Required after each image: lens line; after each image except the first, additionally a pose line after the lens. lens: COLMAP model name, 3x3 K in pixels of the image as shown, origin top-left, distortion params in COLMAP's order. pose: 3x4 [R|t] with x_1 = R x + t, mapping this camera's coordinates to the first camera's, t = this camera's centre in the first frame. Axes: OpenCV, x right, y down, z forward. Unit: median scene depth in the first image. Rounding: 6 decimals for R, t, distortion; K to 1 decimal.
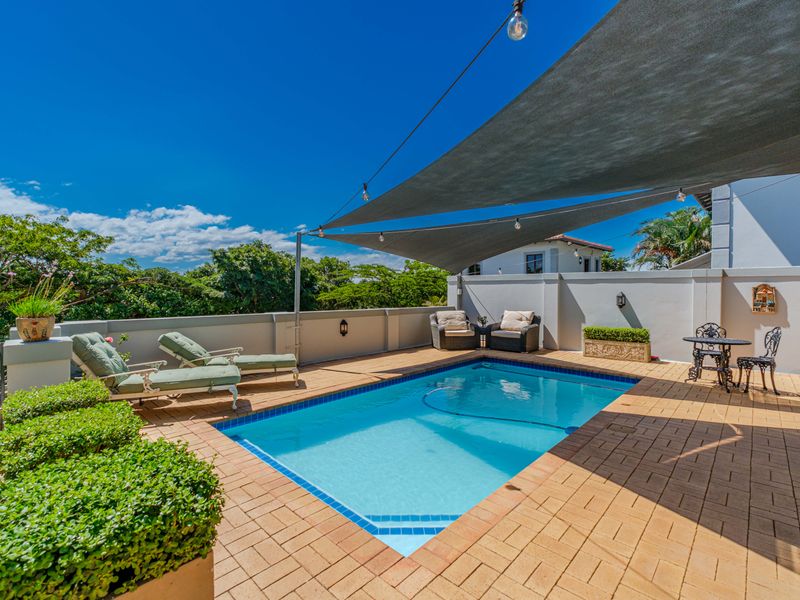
lens RADIAL K [[376.5, 0, 395.3], [0, 376.5, 296.6], [0, 0, 1]] dist [0.000053, -0.000544]
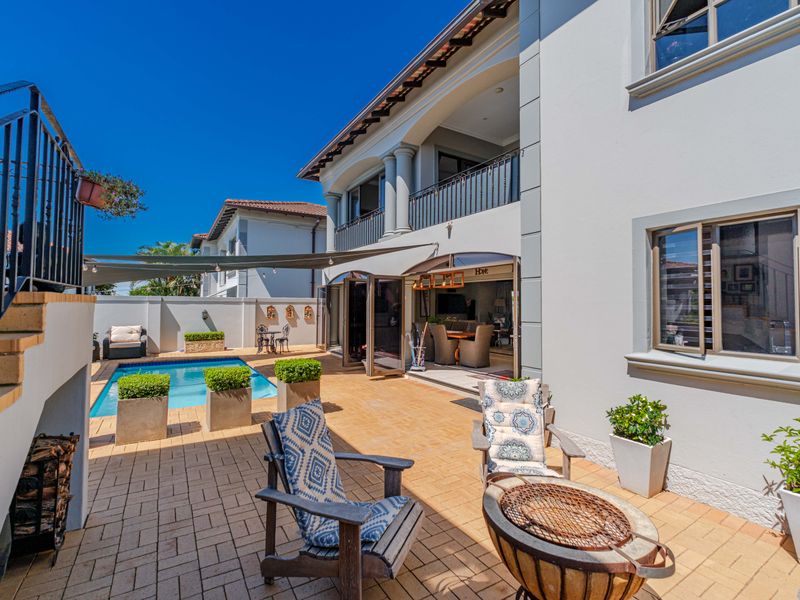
lens RADIAL K [[376.5, 0, 395.3], [0, 376.5, 296.6], [0, 0, 1]] dist [0.000053, -0.000544]
pose [[0.252636, 0.018239, 0.967390, -0.879355], [0.010610, 0.999710, -0.021619, -0.029695], [-0.967503, 0.015725, 0.252369, -0.219757]]
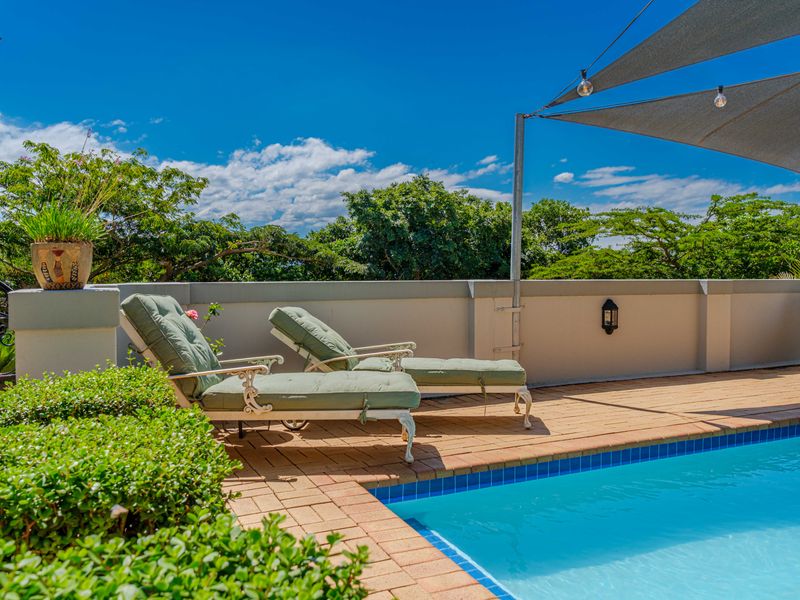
lens RADIAL K [[673.6, 0, 400.0], [0, 673.6, 300.0], [0, 0, 1]] dist [0.011666, 0.001574]
pose [[0.931798, 0.009822, -0.362843, -0.086721], [-0.001382, 0.999723, 0.023513, 0.049689], [0.362973, -0.021408, 0.931554, 0.139520]]
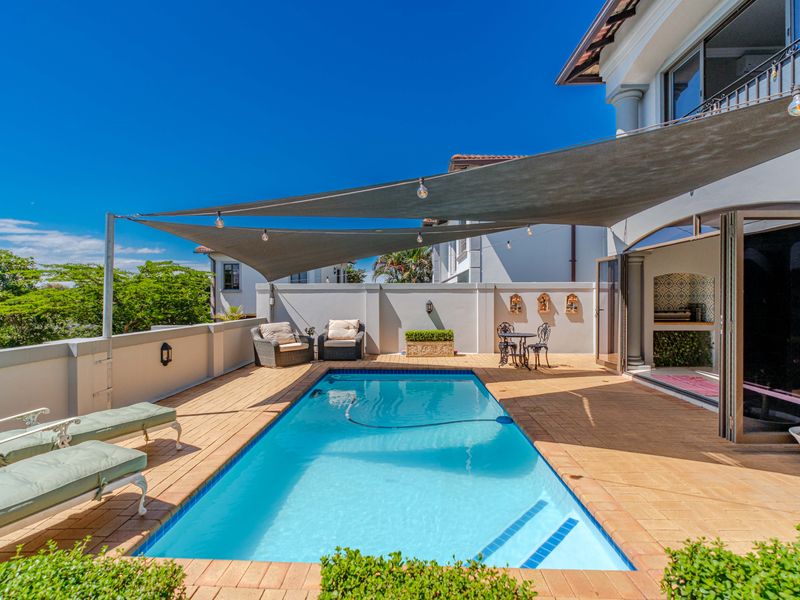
lens RADIAL K [[377.9, 0, 397.8], [0, 377.9, 299.1], [0, 0, 1]] dist [0.000240, 0.000062]
pose [[0.744340, -0.008090, 0.667752, -0.333910], [0.016484, 0.999845, -0.006261, -0.011703], [-0.667598, 0.015668, 0.744357, 0.198977]]
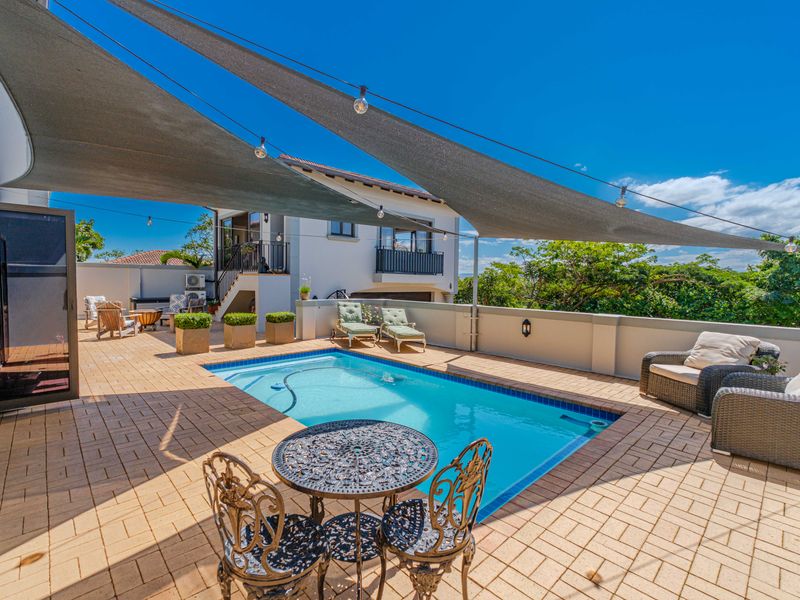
lens RADIAL K [[376.5, 0, 395.3], [0, 376.5, 296.6], [0, 0, 1]] dist [0.000053, -0.000544]
pose [[-0.051386, 0.030761, -0.998205, 0.938453], [-0.030189, 0.999021, 0.032341, -0.017293], [0.998222, 0.031796, -0.050407, 0.841936]]
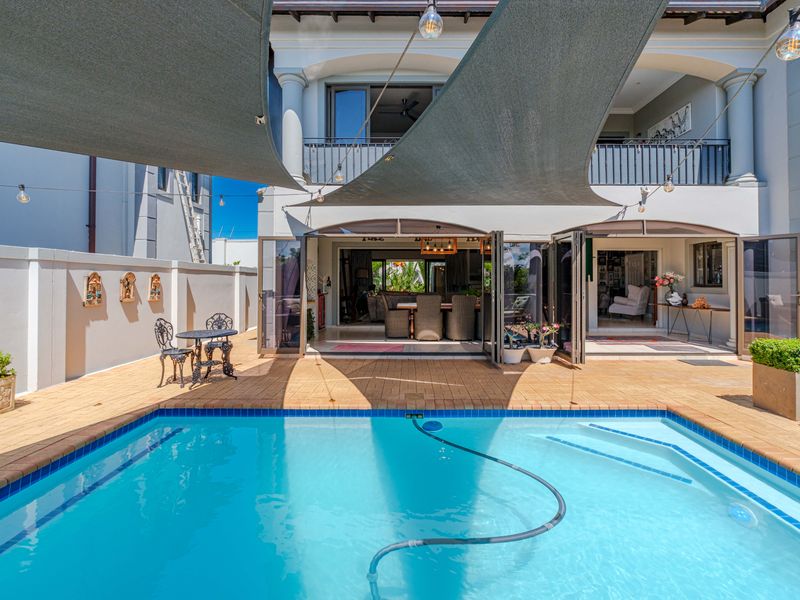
lens RADIAL K [[376.5, 0, 395.3], [0, 376.5, 296.6], [0, 0, 1]] dist [0.000053, -0.000544]
pose [[-0.706343, -0.030147, 0.707228, -0.124151], [0.008788, 0.998642, 0.051345, -0.015954], [-0.707815, 0.042482, -0.705119, 1.073354]]
